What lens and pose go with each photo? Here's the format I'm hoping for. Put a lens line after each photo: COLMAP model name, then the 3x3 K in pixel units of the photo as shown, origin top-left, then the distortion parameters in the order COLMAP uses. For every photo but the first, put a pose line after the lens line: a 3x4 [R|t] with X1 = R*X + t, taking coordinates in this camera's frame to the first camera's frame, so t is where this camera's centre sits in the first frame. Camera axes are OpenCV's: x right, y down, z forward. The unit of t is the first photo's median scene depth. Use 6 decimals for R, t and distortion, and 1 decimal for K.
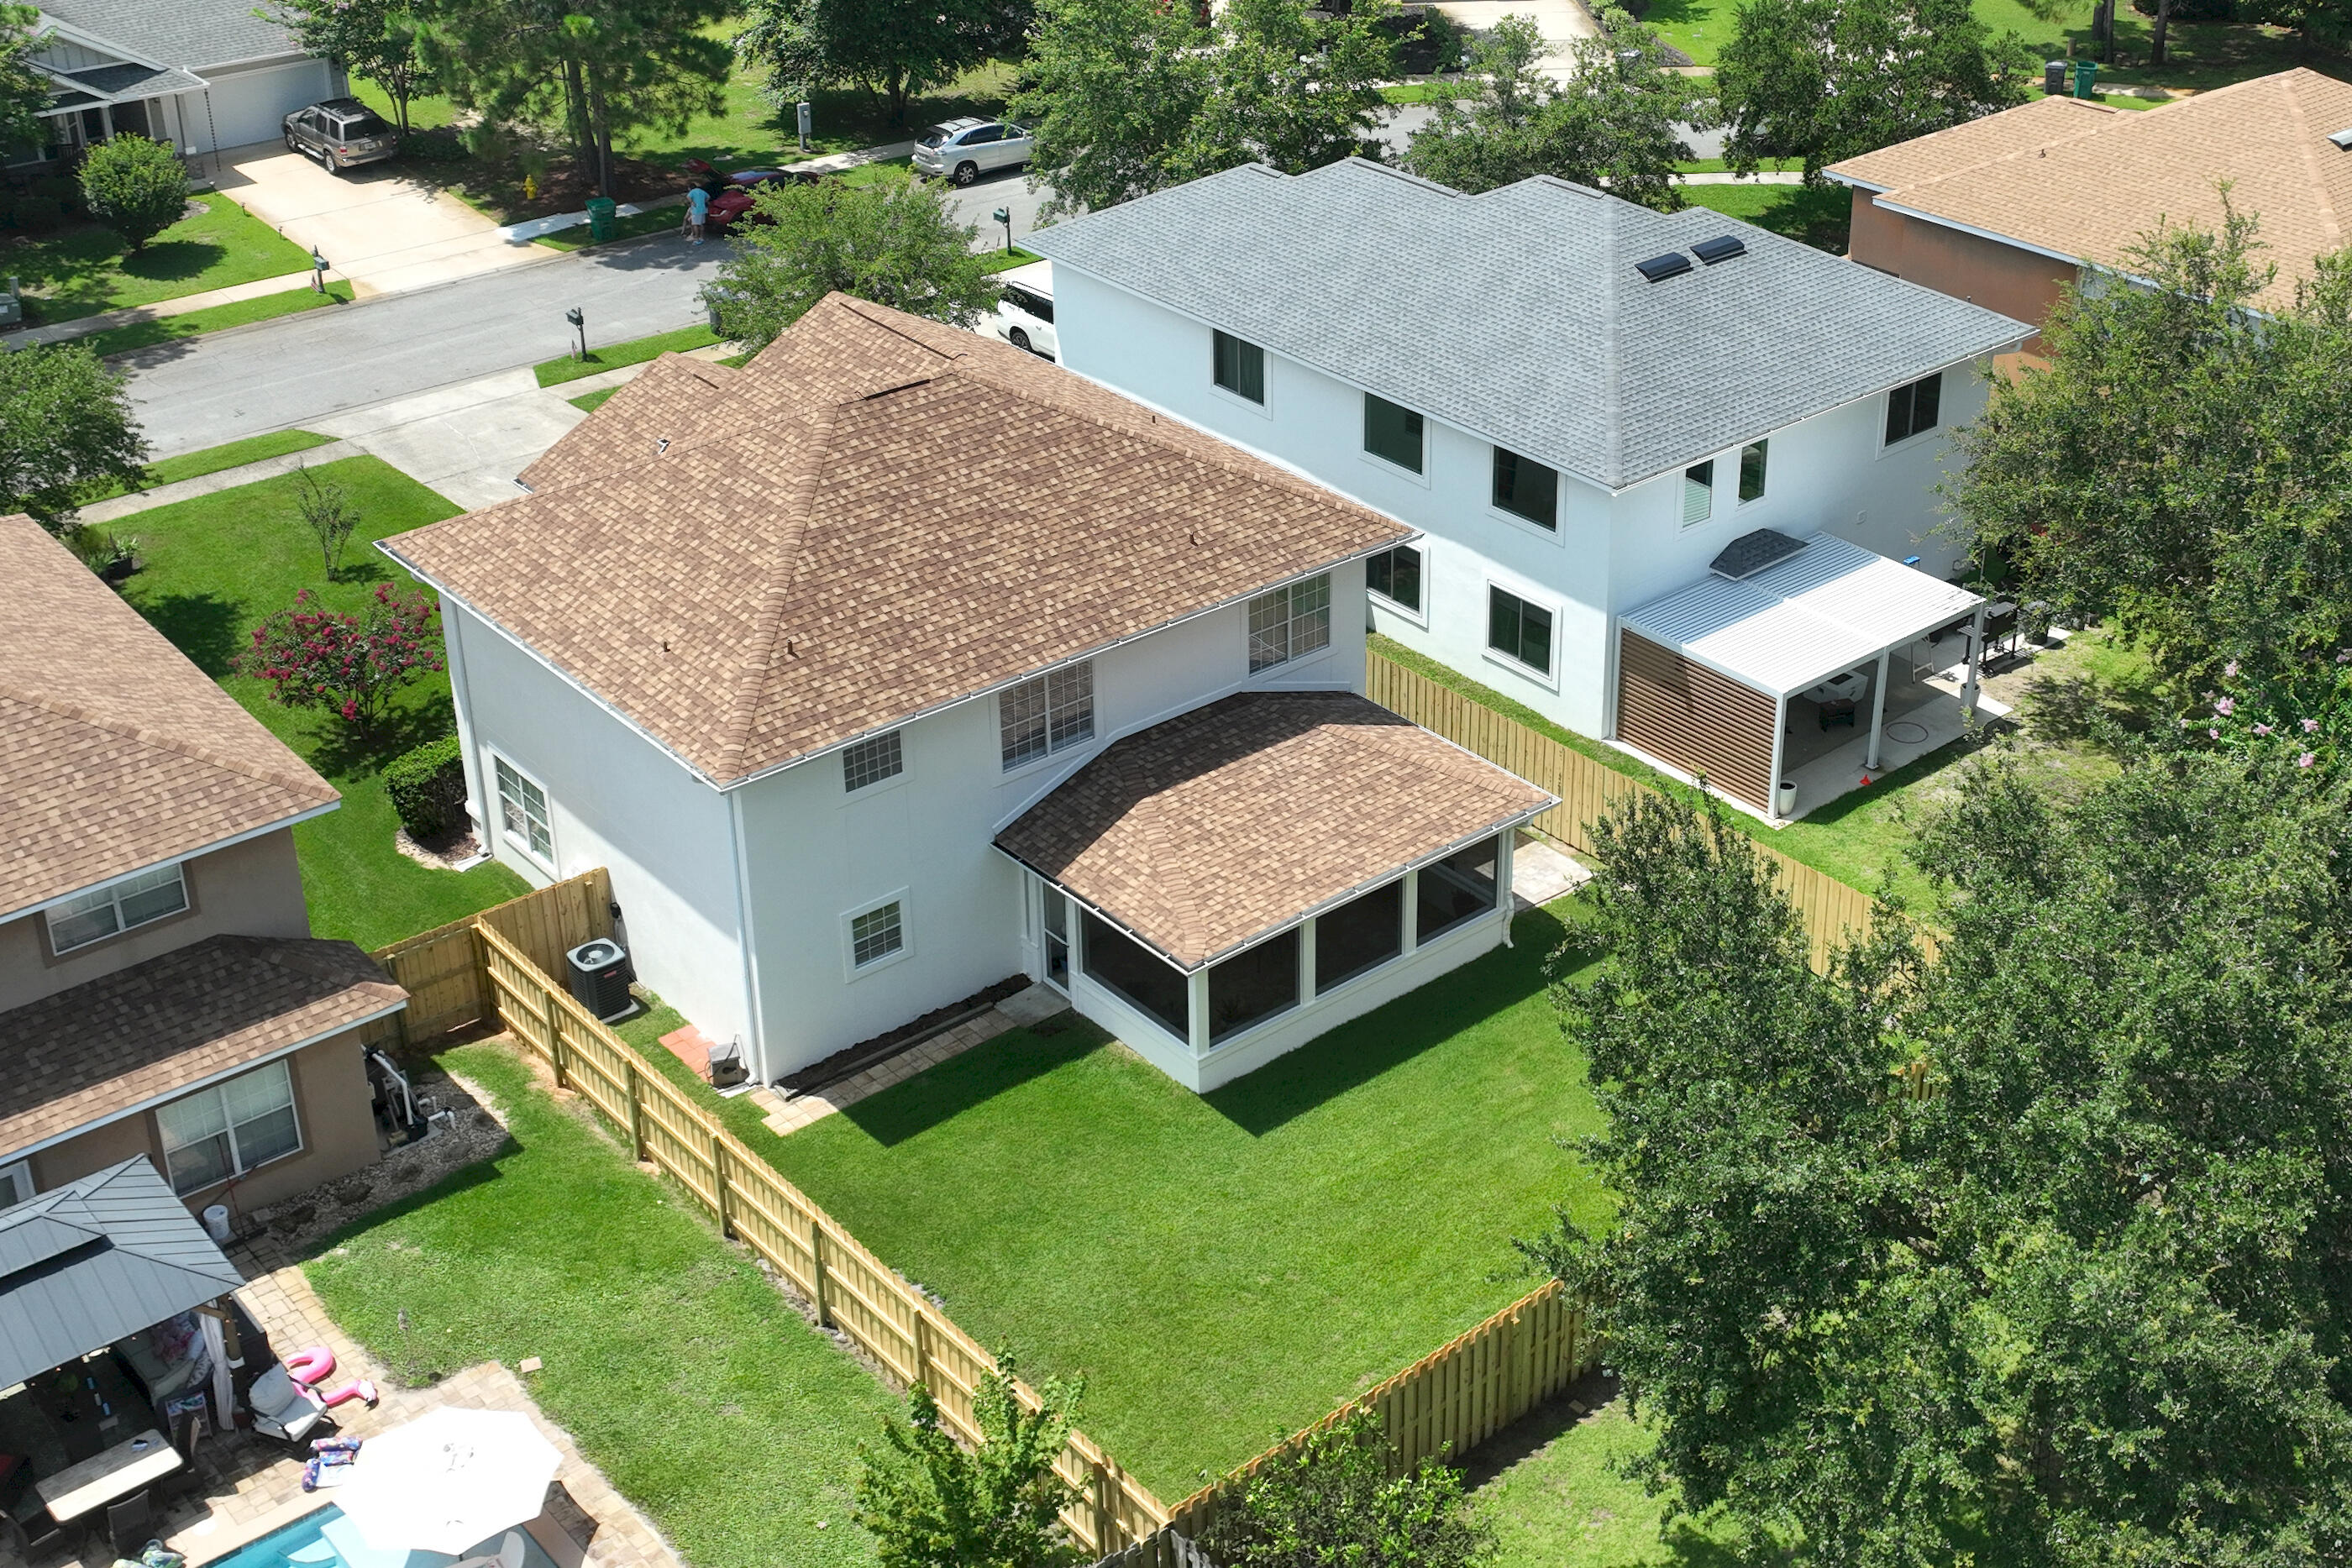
lens RADIAL K [[2825.1, 0, 1335.3], [0, 2825.1, 623.1], [0, 0, 1]] dist [0.008766, -0.025034]
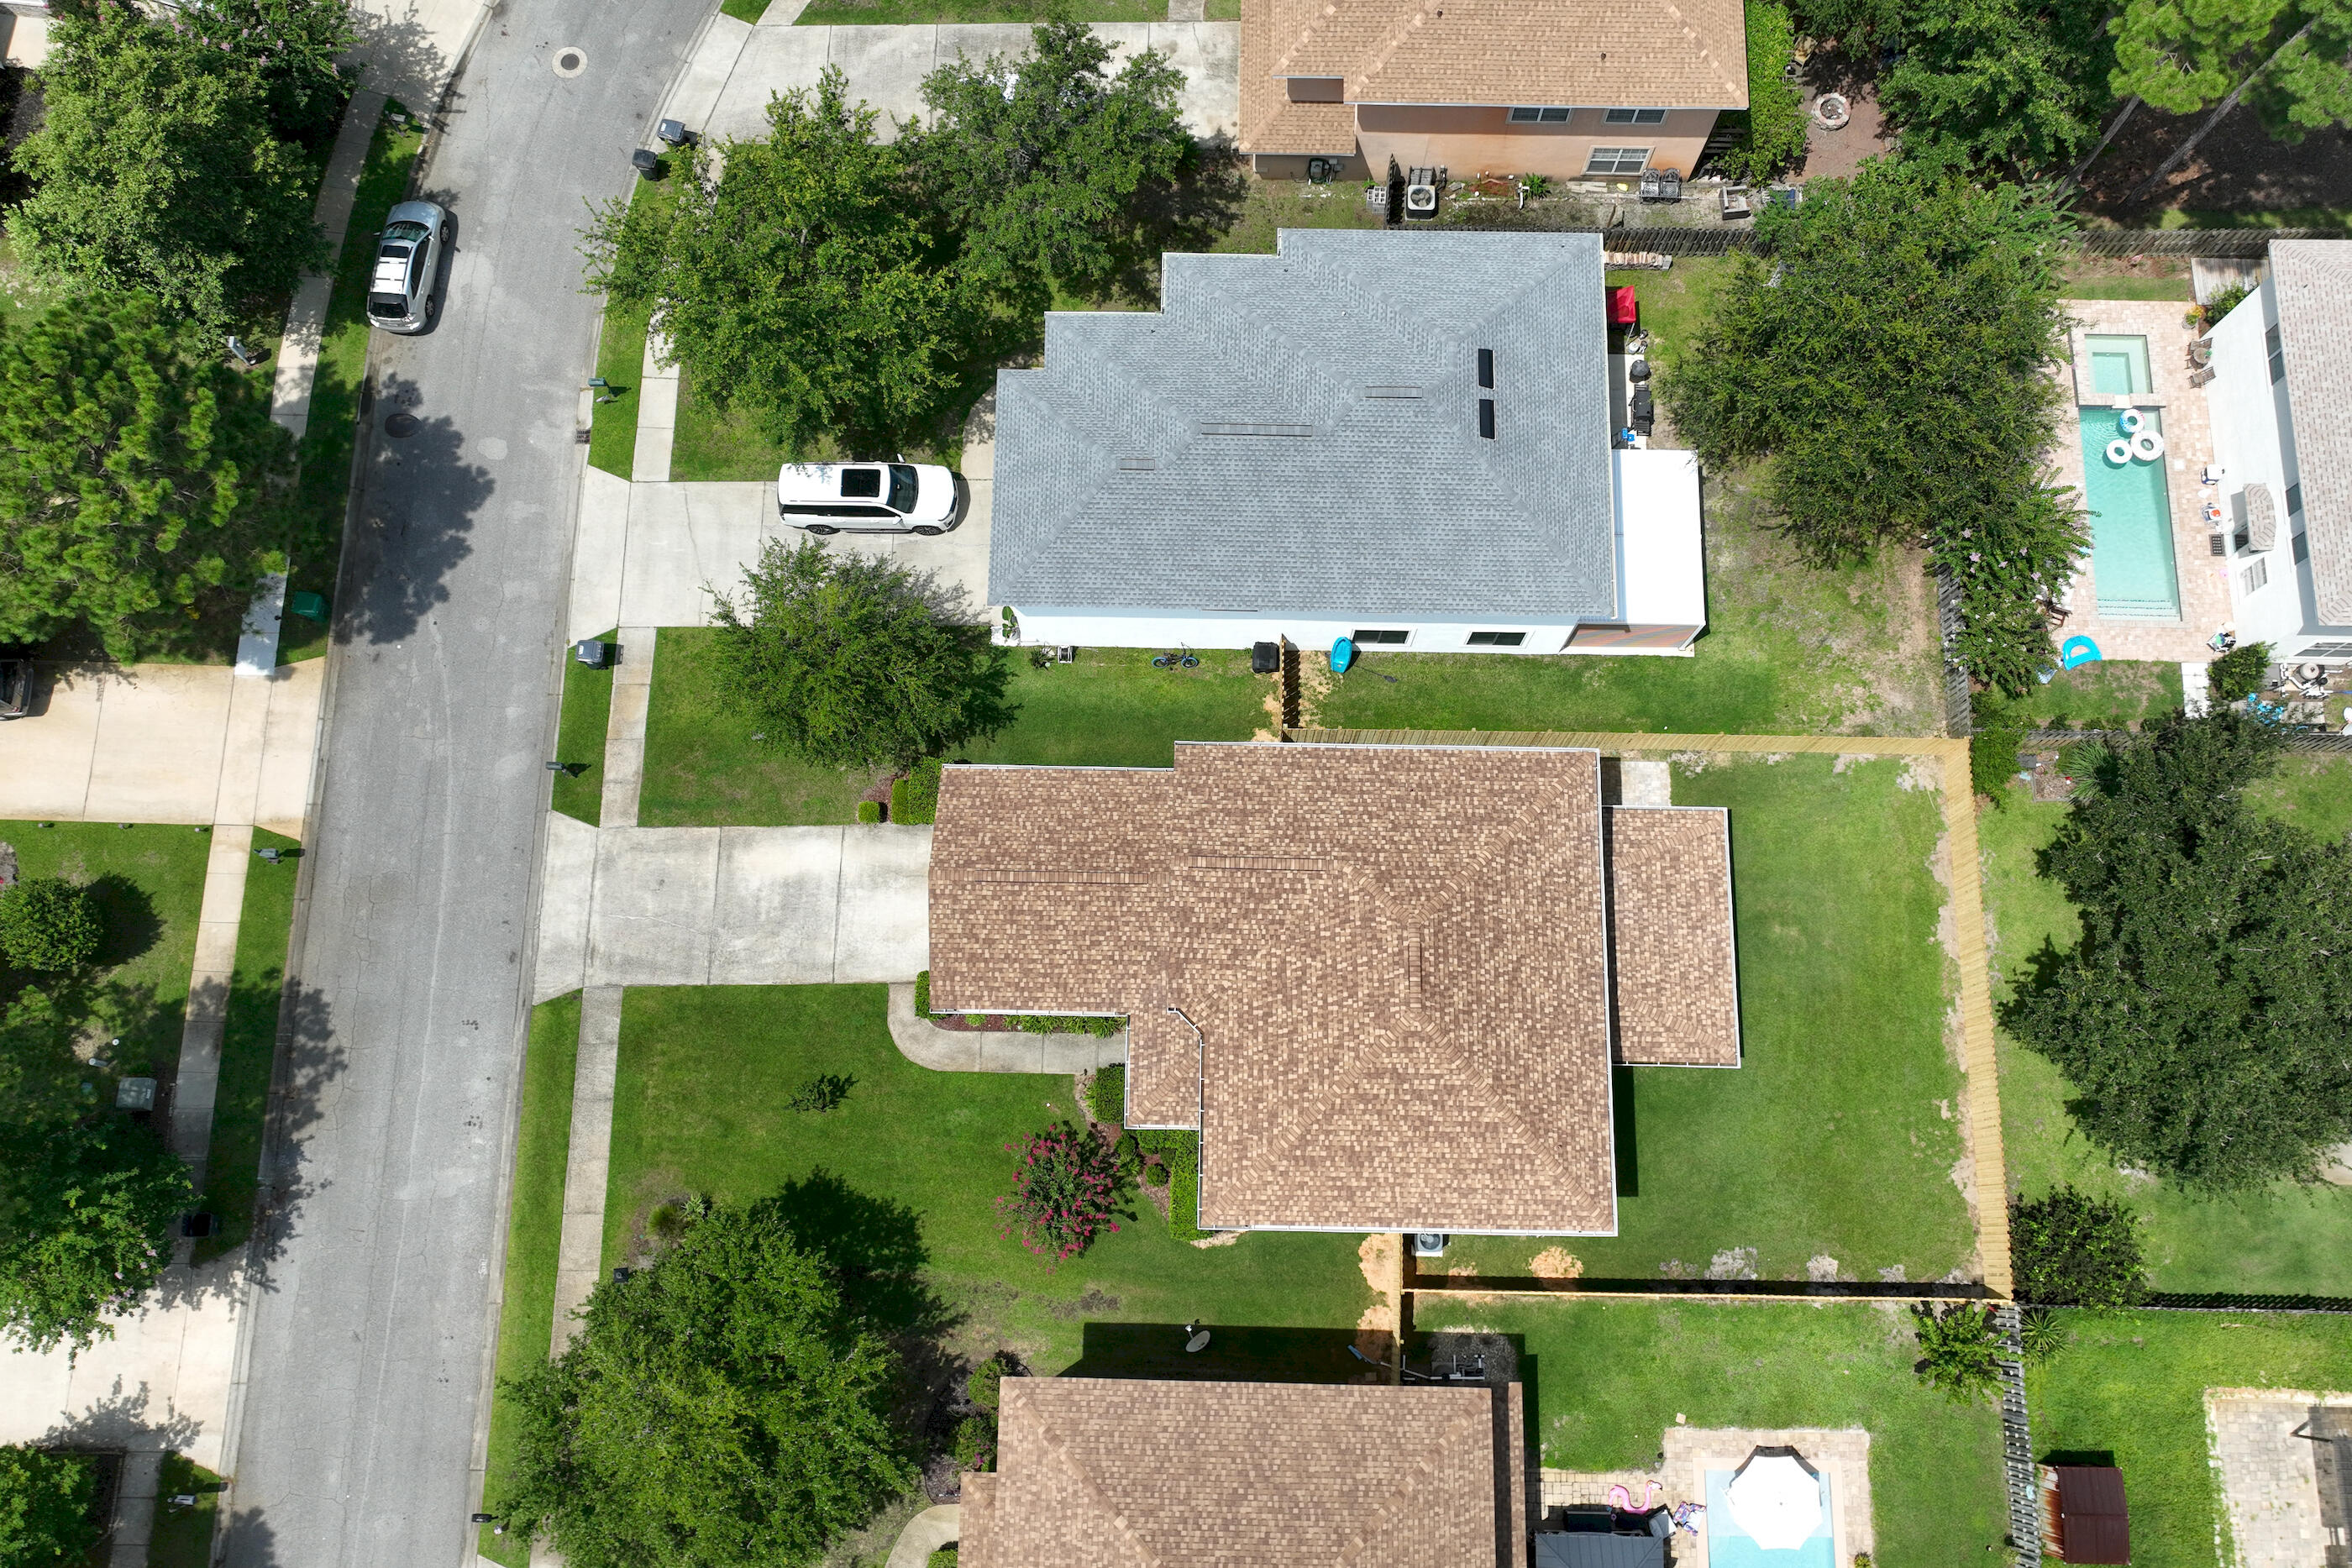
lens RADIAL K [[1940.3, 0, 1194.4], [0, 1940.3, 784.8], [0, 0, 1]] dist [0.003137, 0.001907]
pose [[0.673783, -0.717393, 0.177097, -0.385387], [0.325548, 0.503349, 0.800411, -1.117503], [-0.663352, -0.481650, 0.572694, 0.530680]]
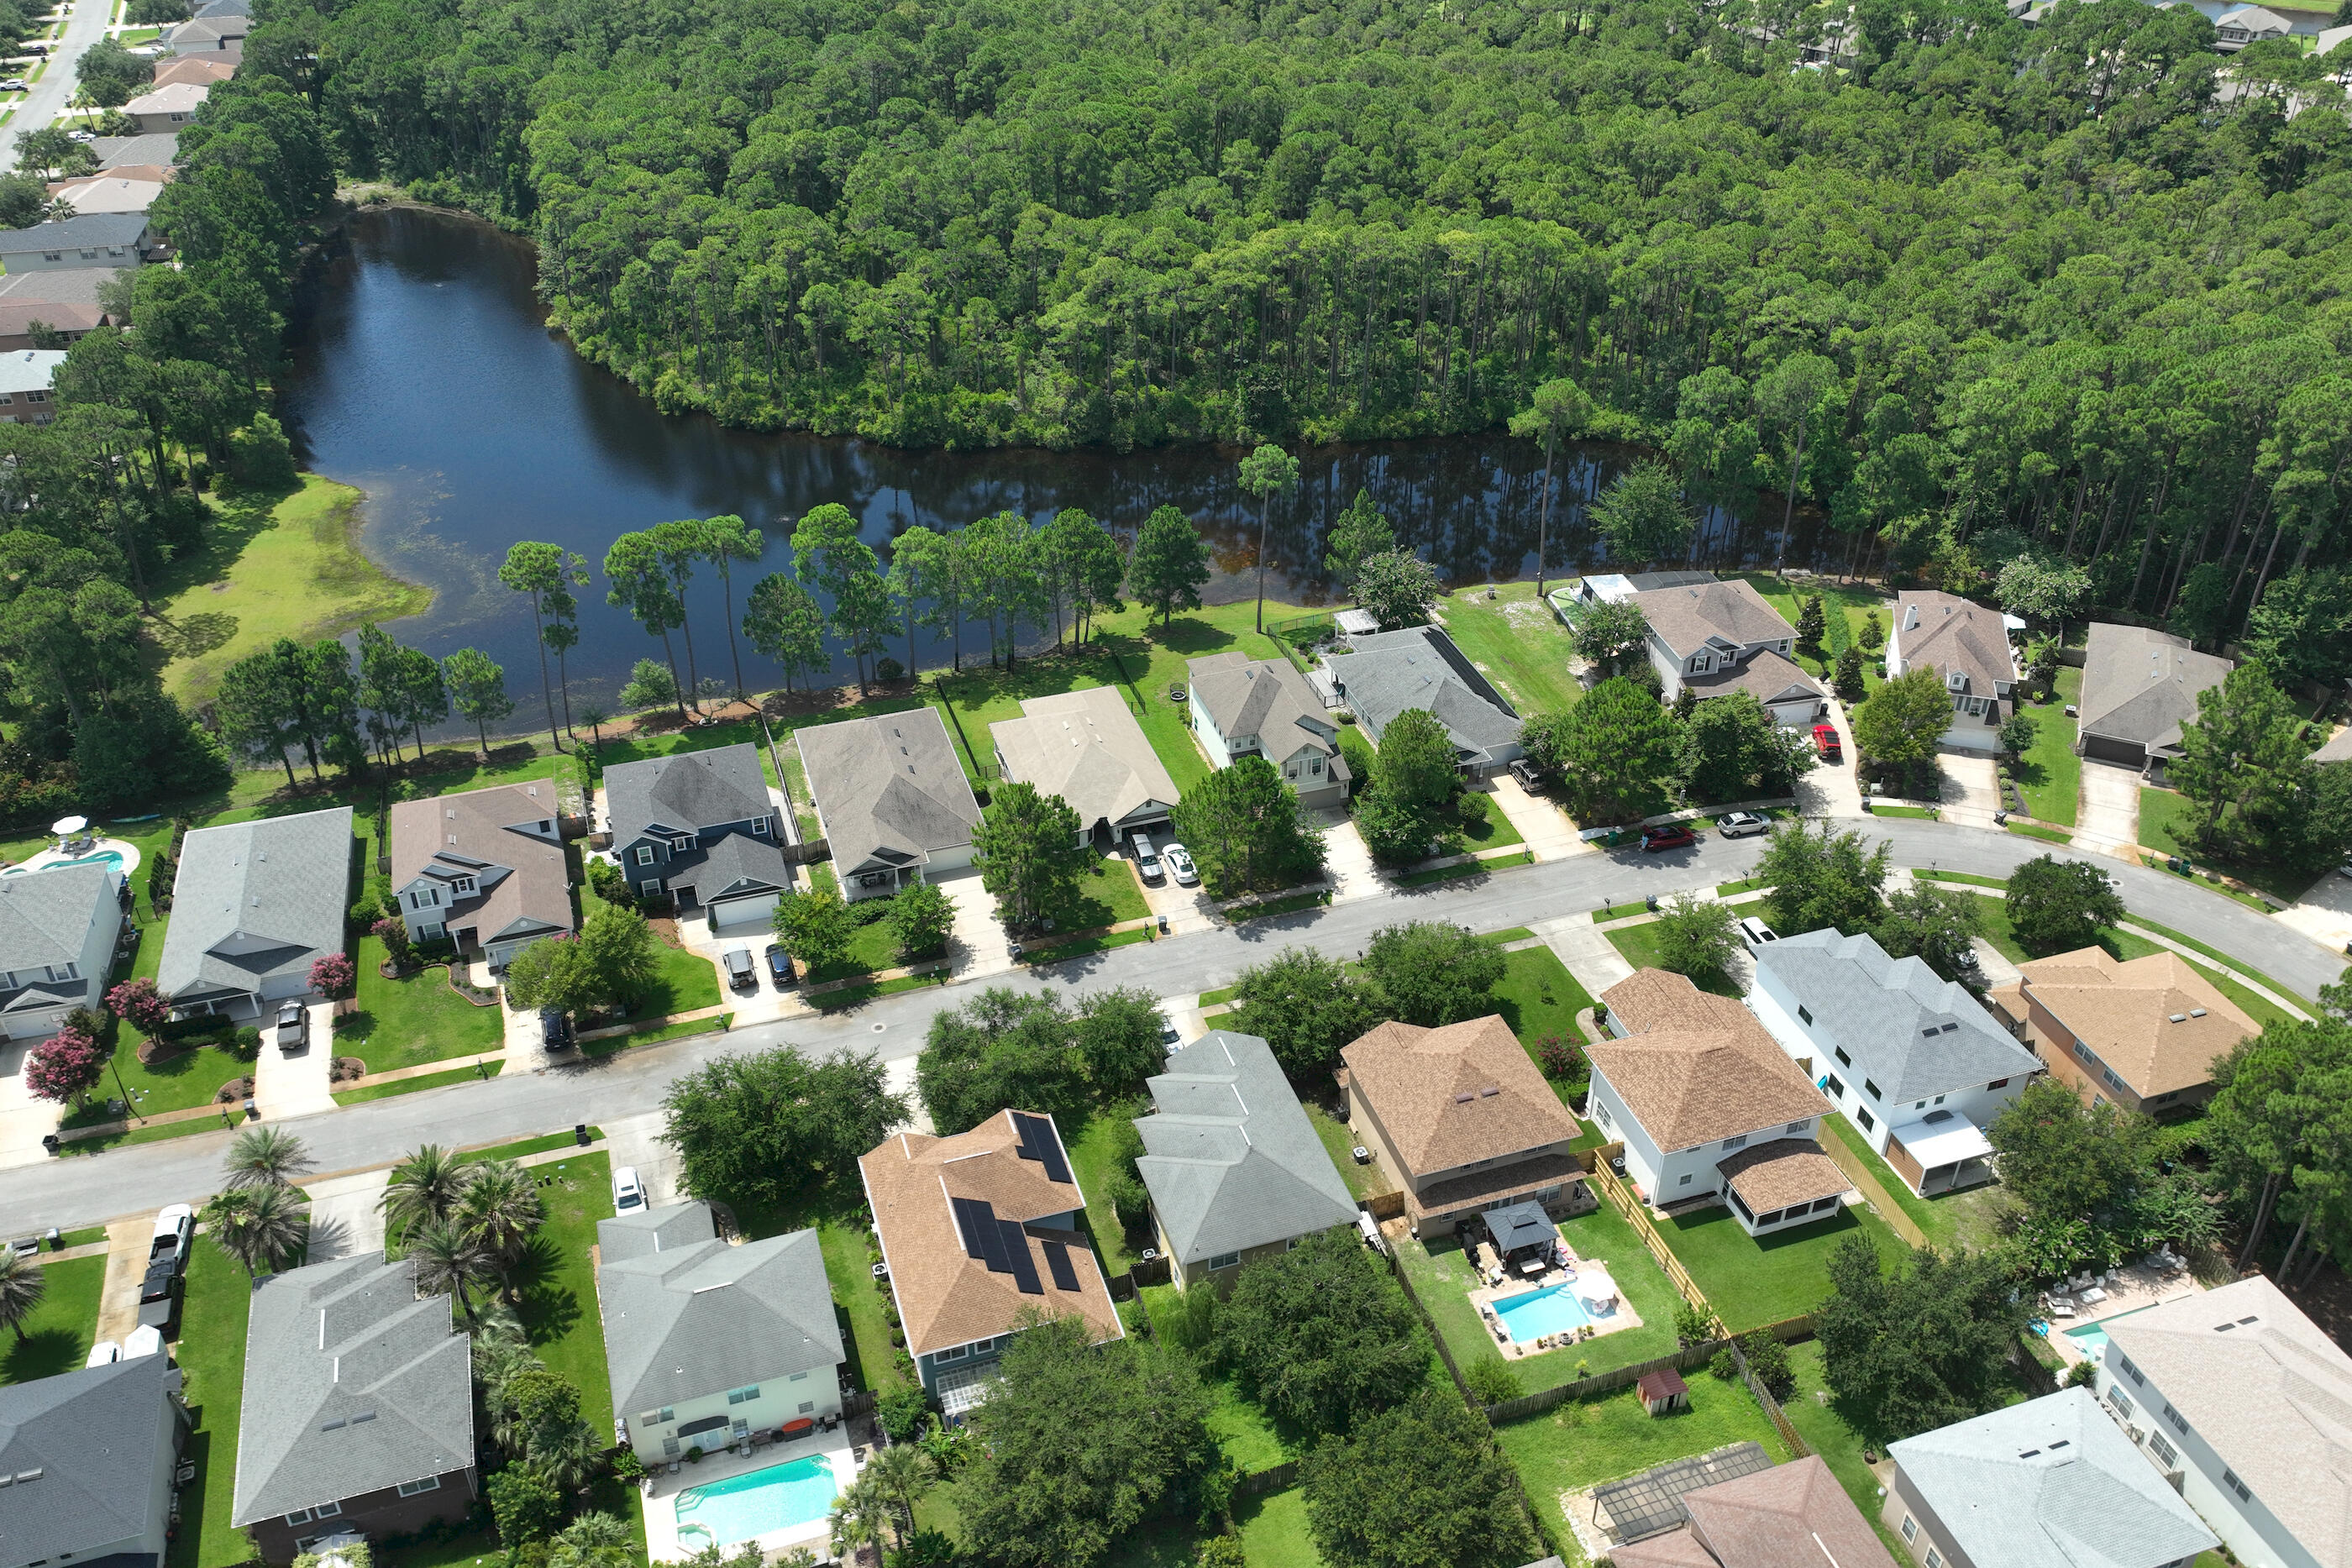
lens RADIAL K [[1952.1, 0, 1185.8], [0, 1952.1, 772.2], [0, 0, 1]] dist [0.009861, -0.007451]
pose [[0.921342, 0.215173, -0.323773, -0.029996], [-0.171661, 0.972440, 0.157776, -0.852799], [0.348799, -0.089786, 0.932887, -2.054561]]
